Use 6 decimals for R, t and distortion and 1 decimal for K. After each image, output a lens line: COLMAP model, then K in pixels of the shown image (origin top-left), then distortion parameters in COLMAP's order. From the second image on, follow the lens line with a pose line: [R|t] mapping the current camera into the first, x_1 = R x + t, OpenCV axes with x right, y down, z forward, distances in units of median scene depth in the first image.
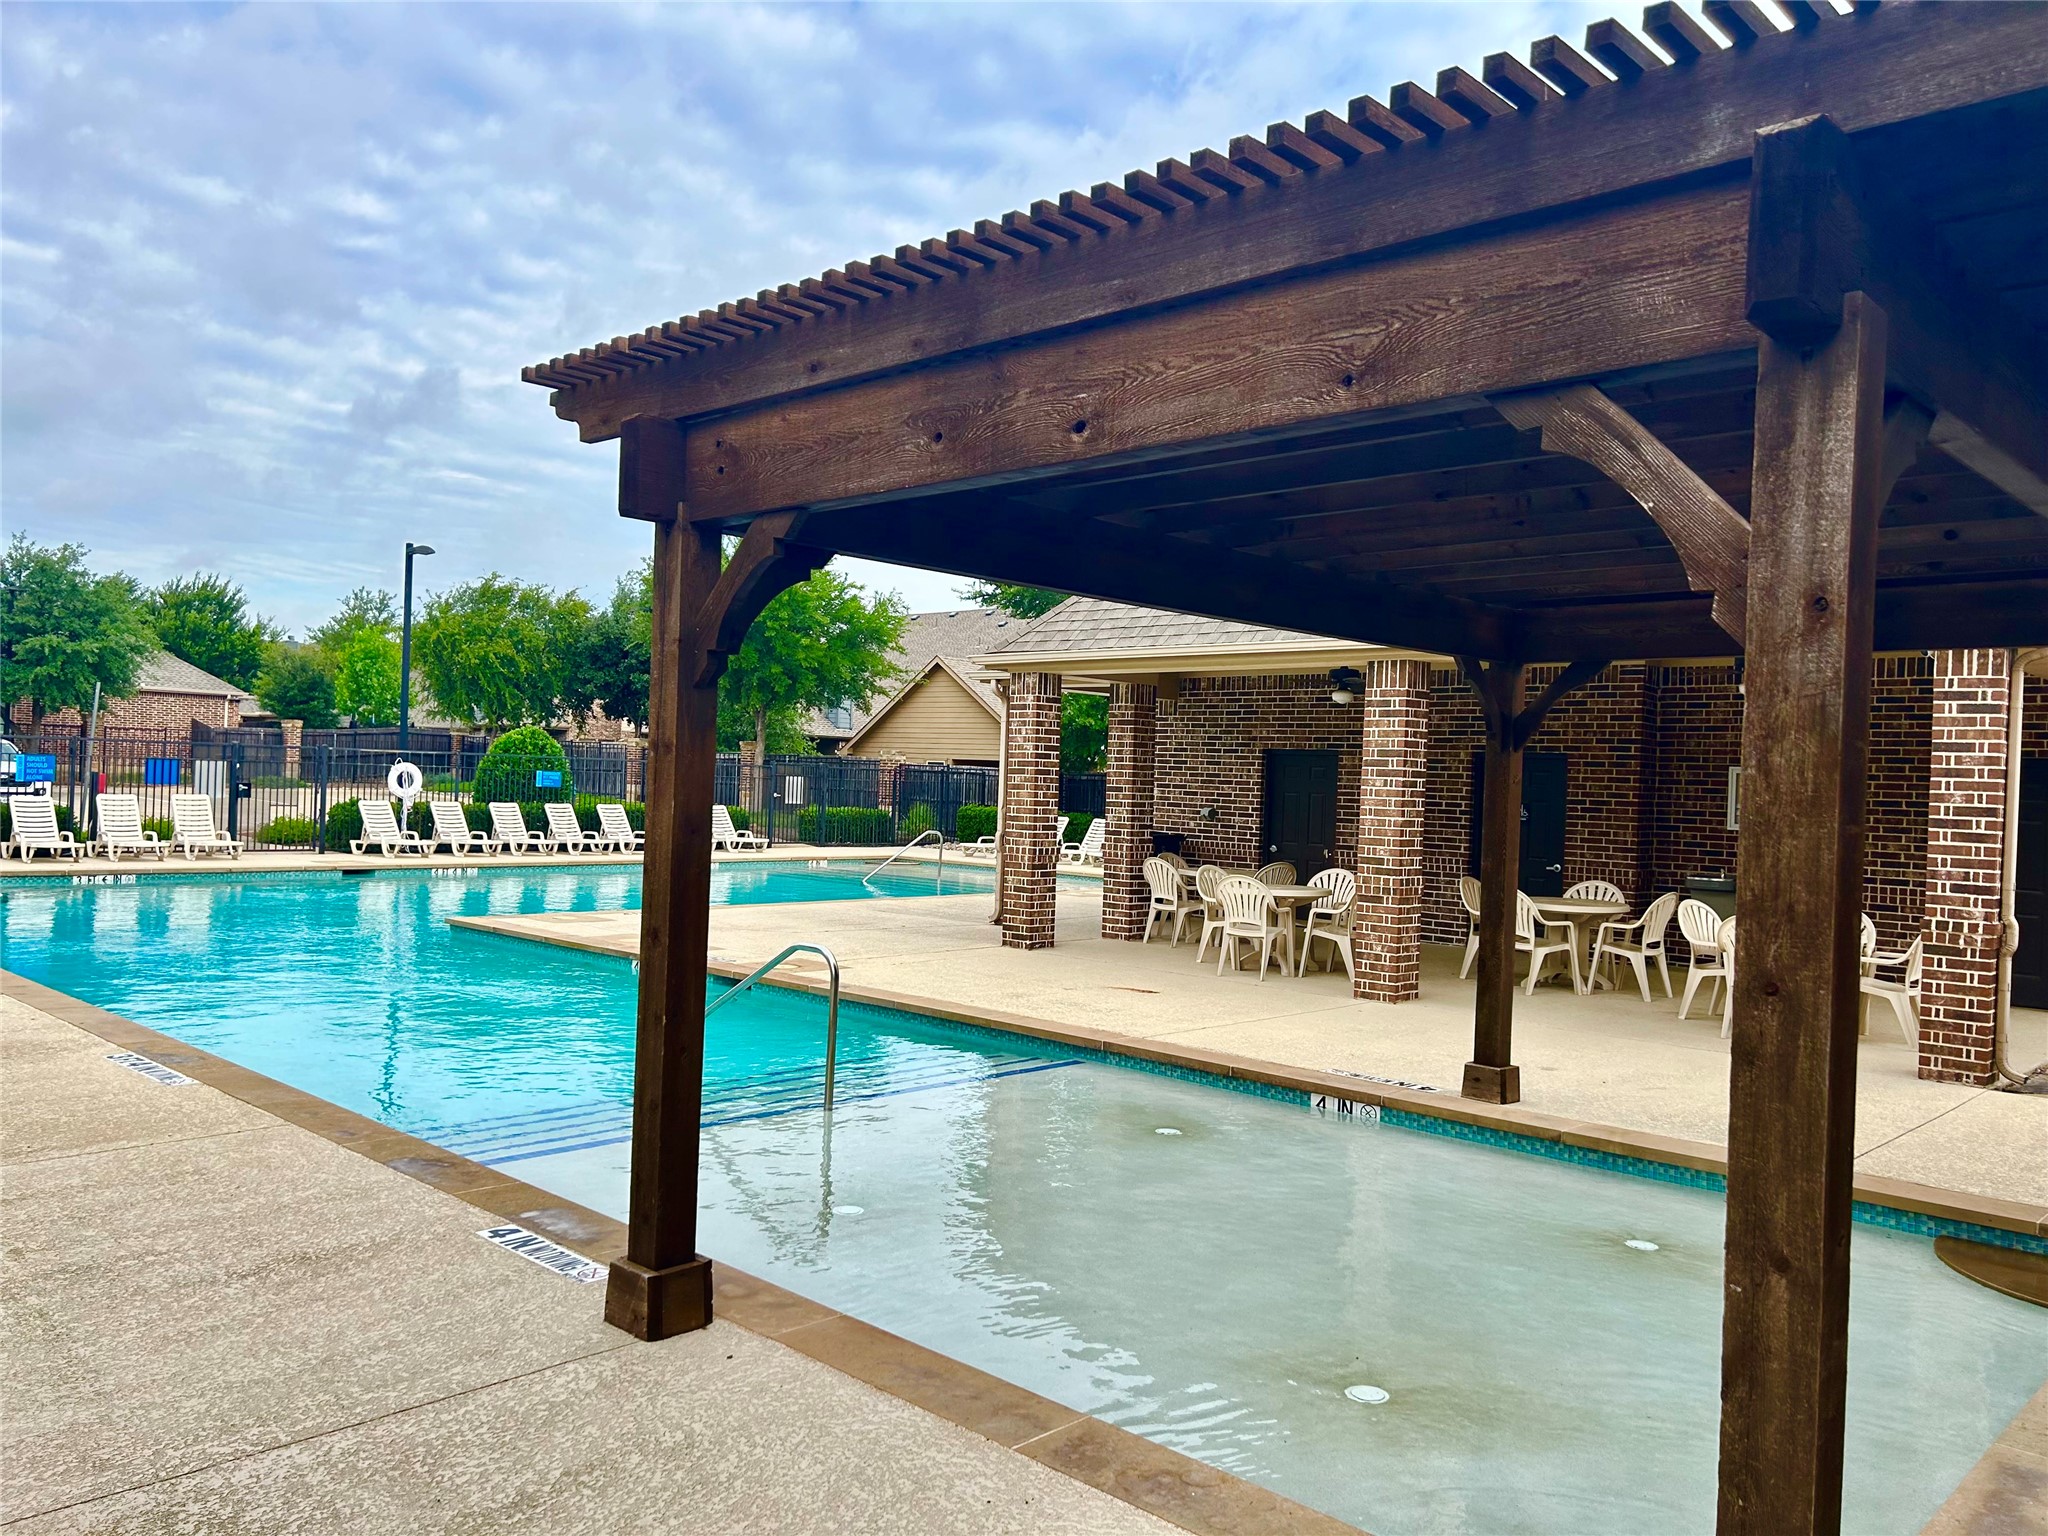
lens RADIAL K [[1484.8, 0, 1024.0], [0, 1484.8, 768.0], [0, 0, 1]] dist [0.067632, -0.065284]
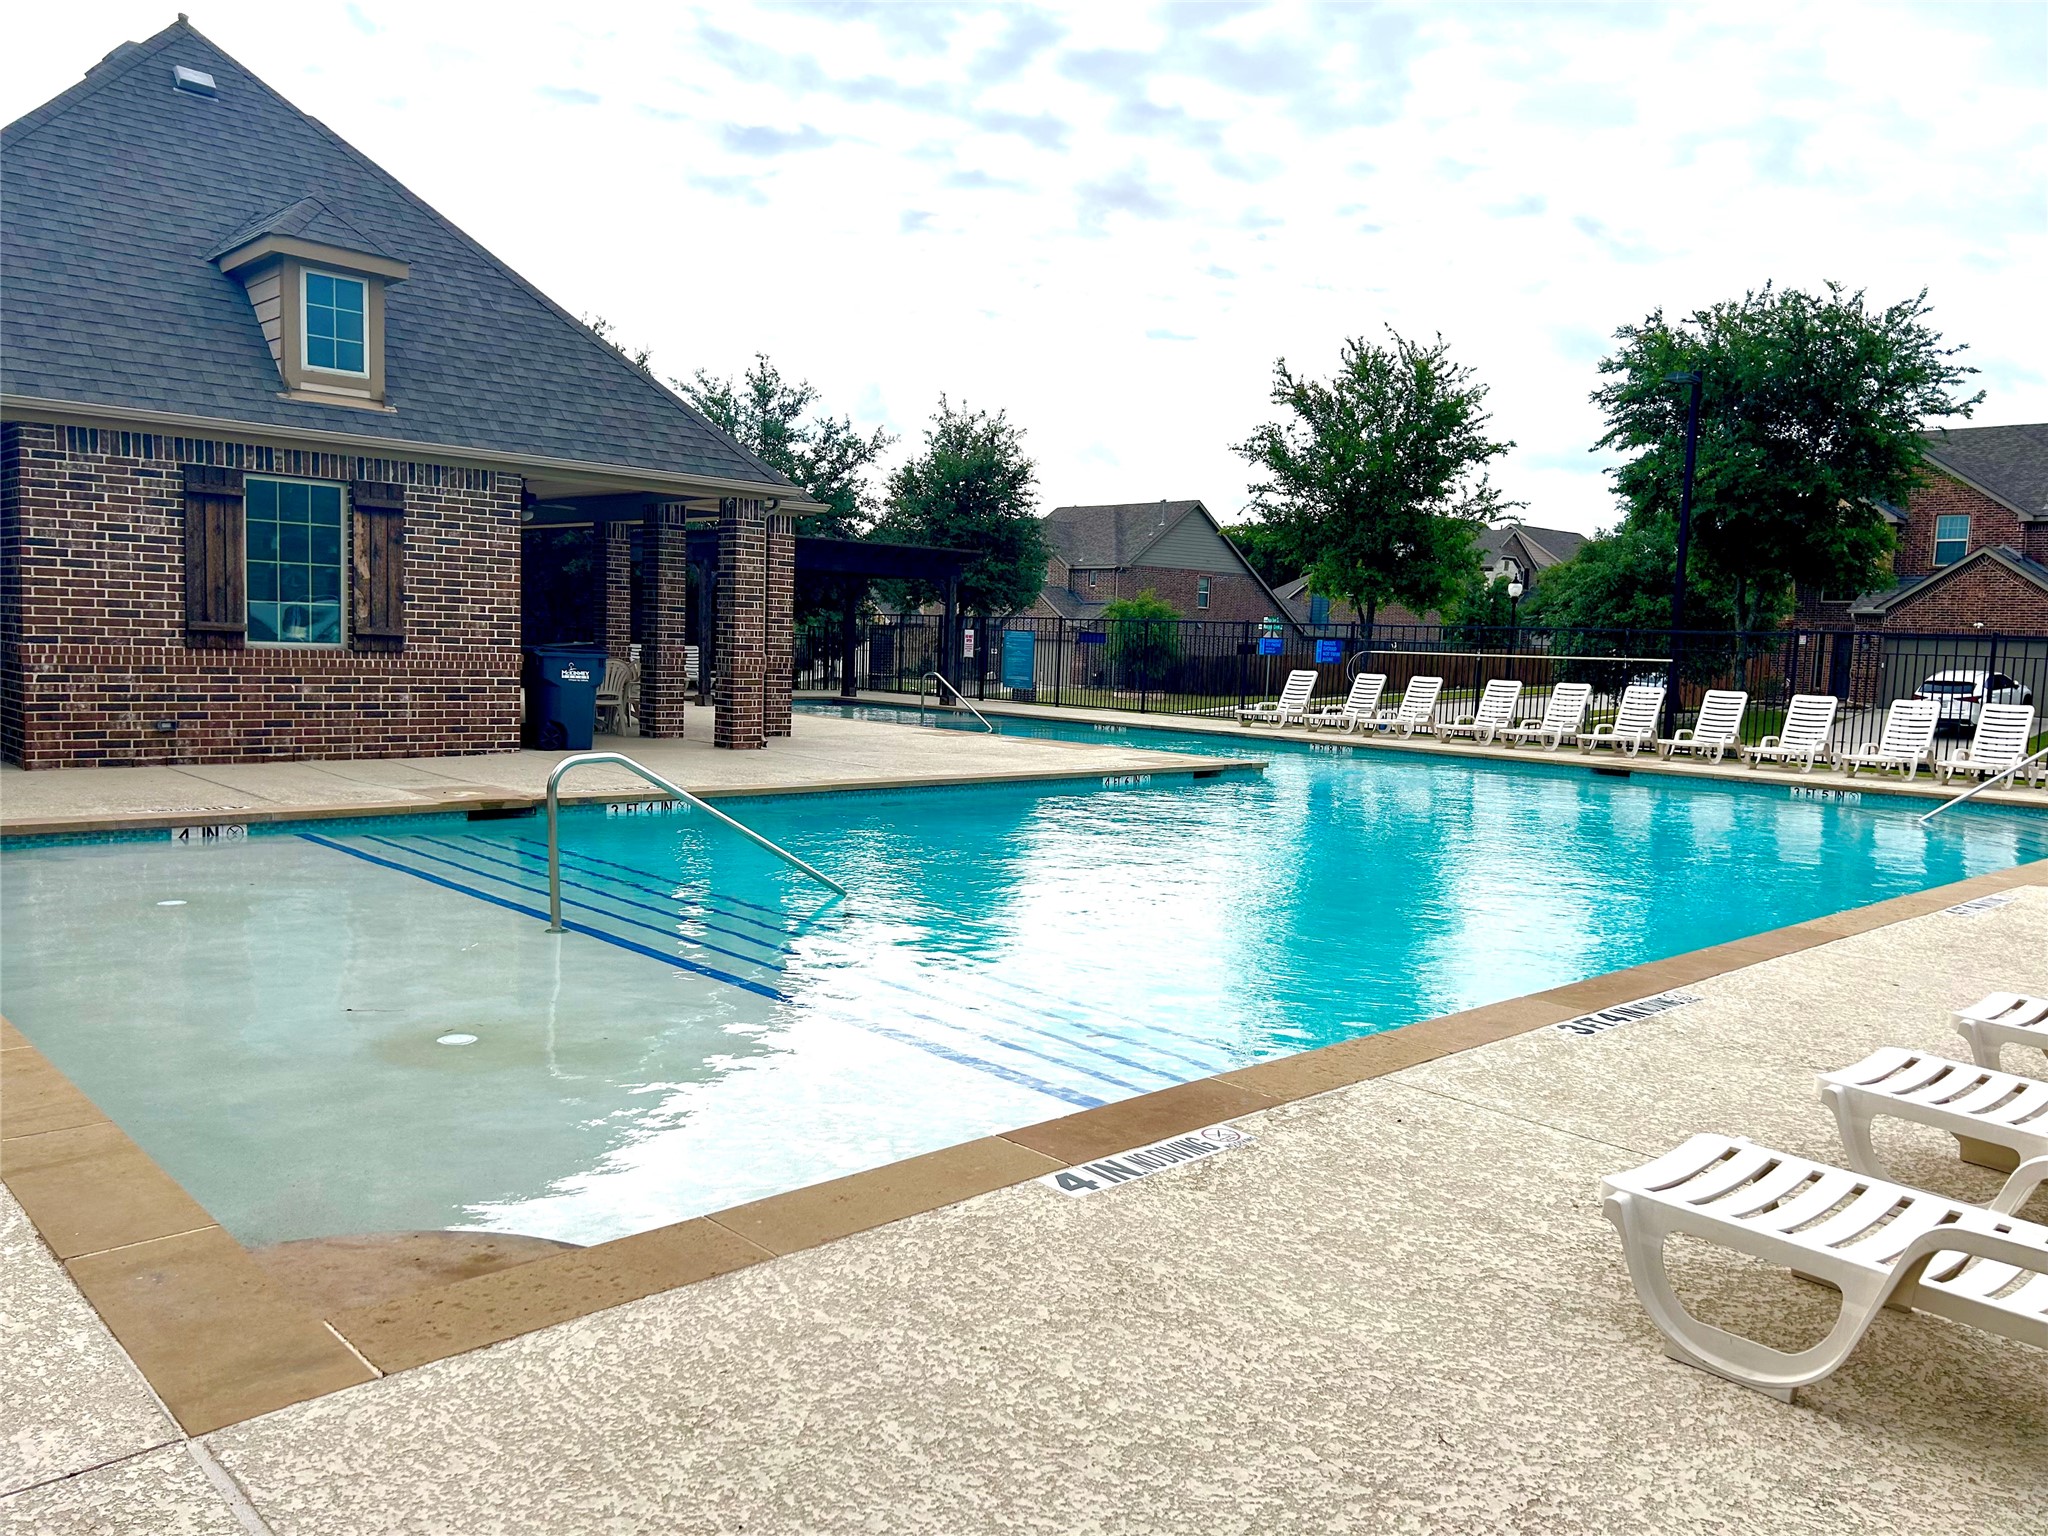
lens RADIAL K [[1484.8, 0, 1024.0], [0, 1484.8, 768.0], [0, 0, 1]] dist [0.067632, -0.065284]
pose [[0.061363, -0.104558, 0.992624, -0.592438], [-0.035811, 0.993627, 0.106877, 0.025586], [-0.997473, -0.042105, 0.057228, 0.576886]]
